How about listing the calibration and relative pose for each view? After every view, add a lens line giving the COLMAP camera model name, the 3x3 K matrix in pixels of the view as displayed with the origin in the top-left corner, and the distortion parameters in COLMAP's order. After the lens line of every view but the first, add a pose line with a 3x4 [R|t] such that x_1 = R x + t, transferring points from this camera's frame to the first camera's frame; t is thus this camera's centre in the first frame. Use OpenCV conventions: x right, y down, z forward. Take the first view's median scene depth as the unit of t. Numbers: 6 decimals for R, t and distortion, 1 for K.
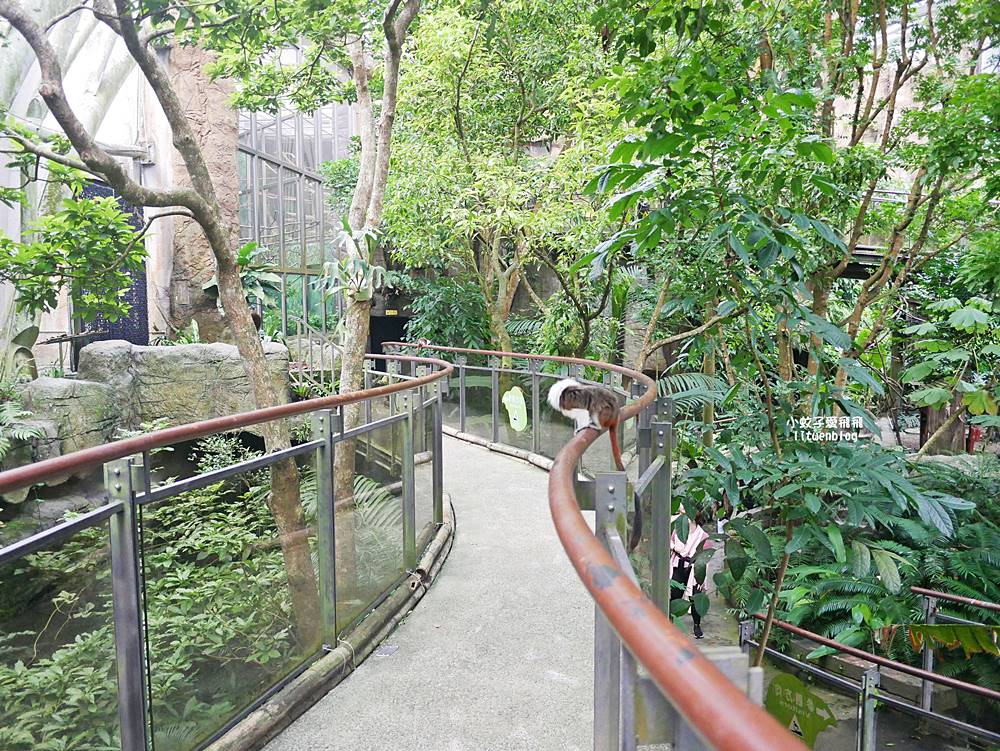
lens RADIAL K [[827.4, 0, 512.3], [0, 827.4, 375.2], [0, 0, 1]] dist [-0.041095, 0.012566]
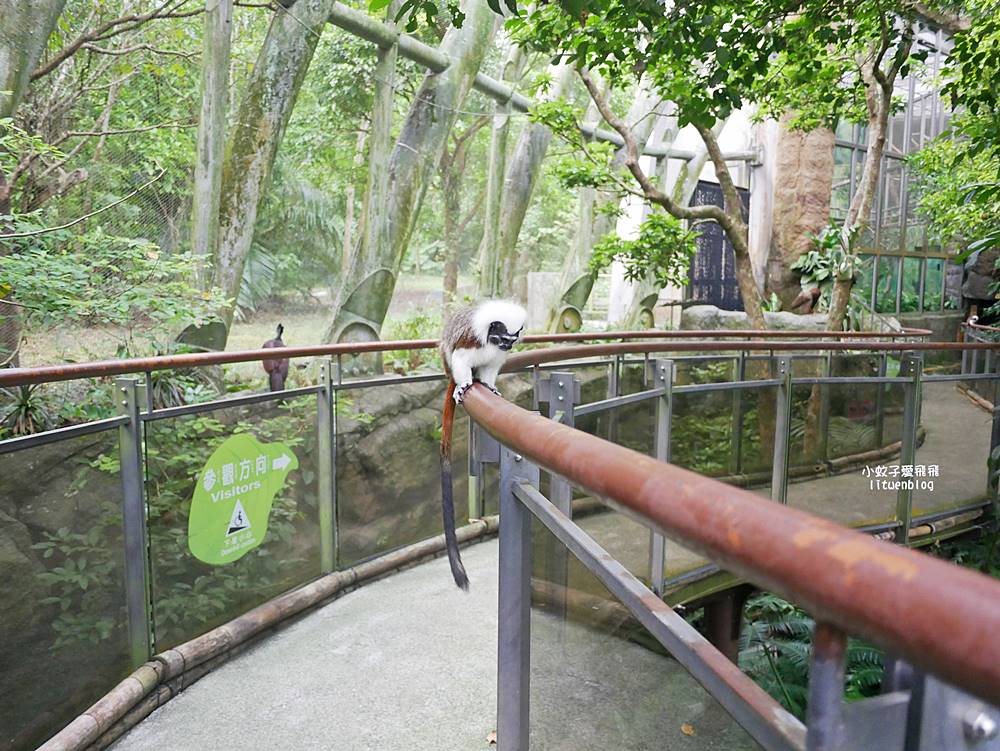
lens RADIAL K [[827.4, 0, 512.3], [0, 827.4, 375.2], [0, 0, 1]] dist [-0.041095, 0.012566]
pose [[0.735712, 0.098803, -0.670049, 0.136906], [-0.081692, 0.995025, 0.057025, 0.013278], [0.672350, 0.012784, 0.740123, -0.145134]]
